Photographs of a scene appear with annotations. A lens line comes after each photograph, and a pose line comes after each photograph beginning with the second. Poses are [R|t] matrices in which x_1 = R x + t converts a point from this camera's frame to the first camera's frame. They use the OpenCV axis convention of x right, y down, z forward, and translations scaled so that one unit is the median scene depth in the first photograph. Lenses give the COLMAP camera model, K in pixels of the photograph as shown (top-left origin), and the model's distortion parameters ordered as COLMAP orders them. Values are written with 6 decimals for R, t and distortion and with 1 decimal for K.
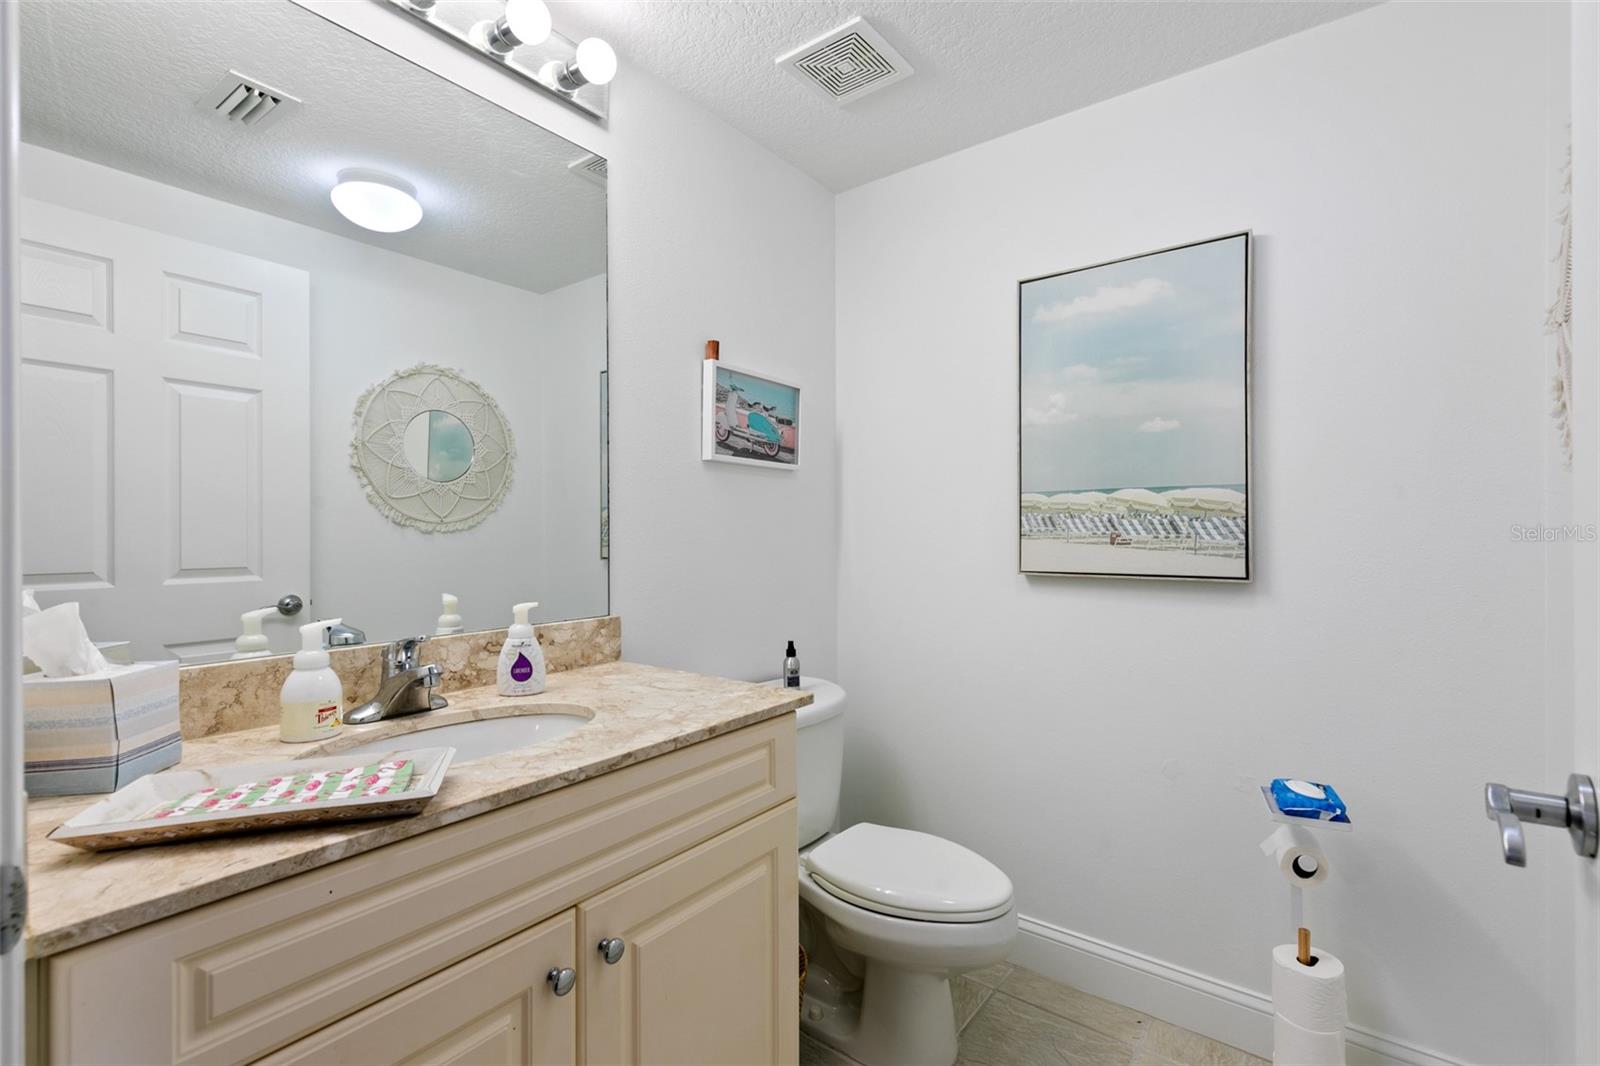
lens RADIAL K [[710.4, 0, 805.1], [0, 710.4, 531.6], [0, 0, 1]] dist [-0.001419, -0.000097]
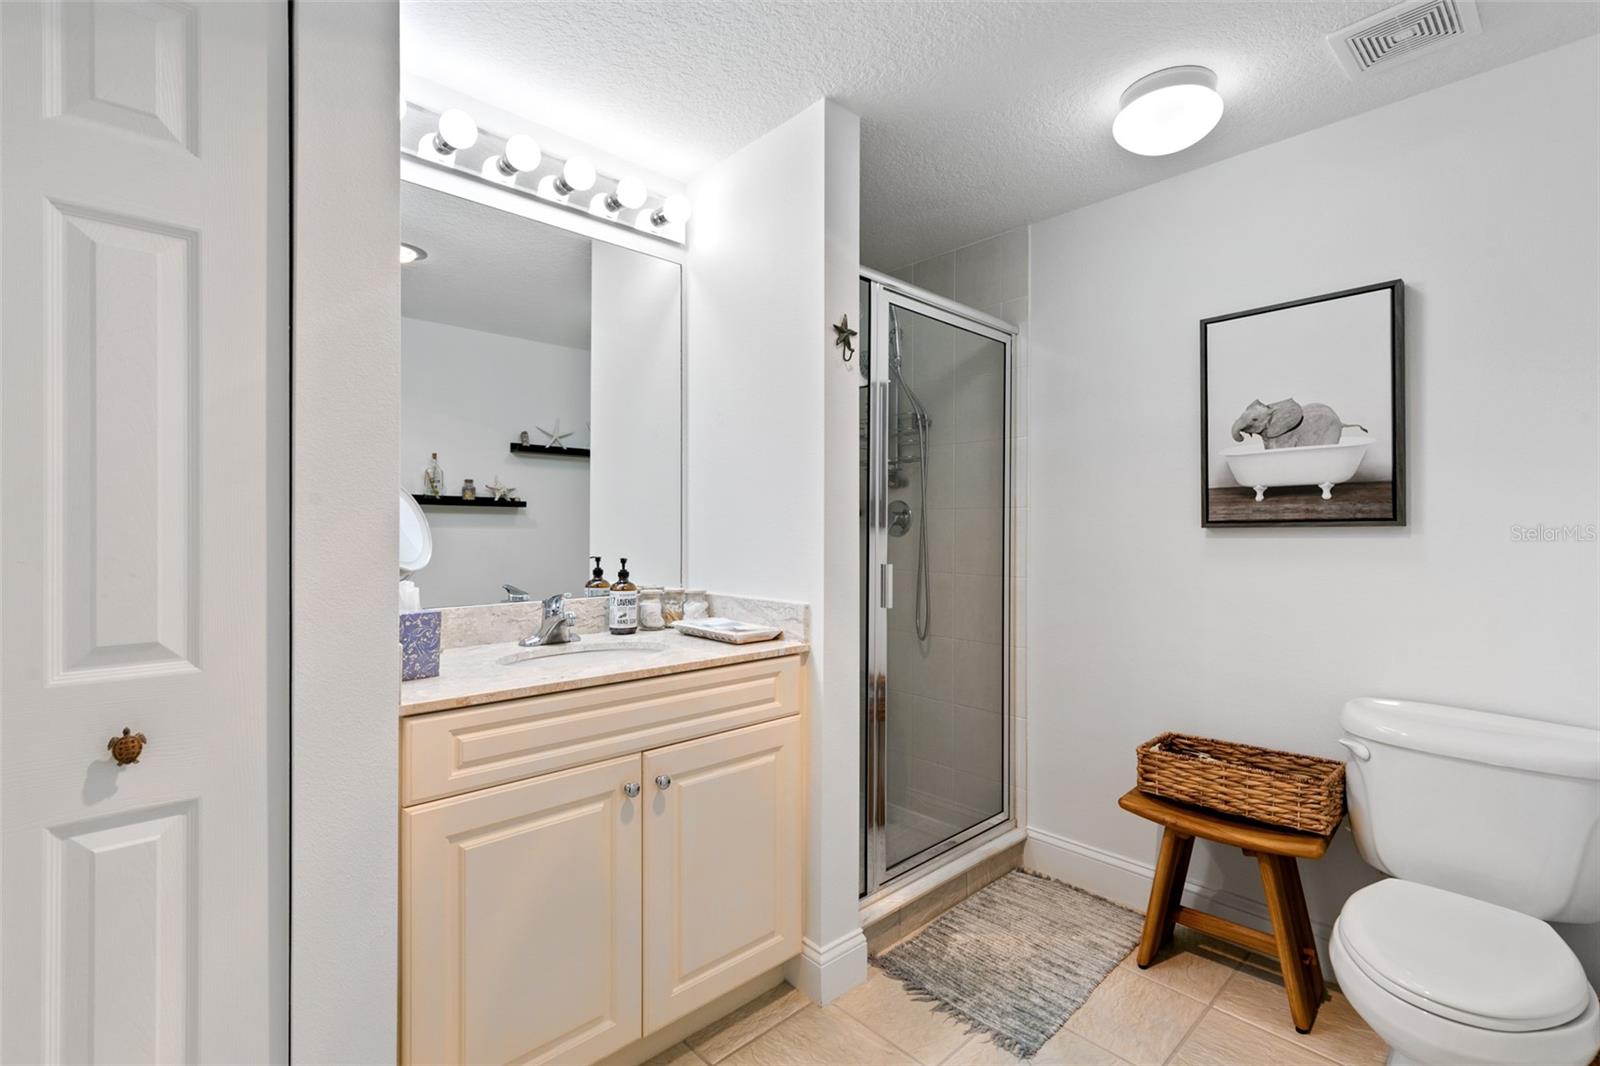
lens RADIAL K [[710.4, 0, 798.7], [0, 710.4, 533.3], [0, 0, 1]] dist [-0.001419, -0.000097]
pose [[0.977986, 0.005502, -0.208600, 0.308899], [-0.002859, 0.999912, 0.012968, -0.014850], [0.208653, -0.012086, 0.977915, -0.452734]]
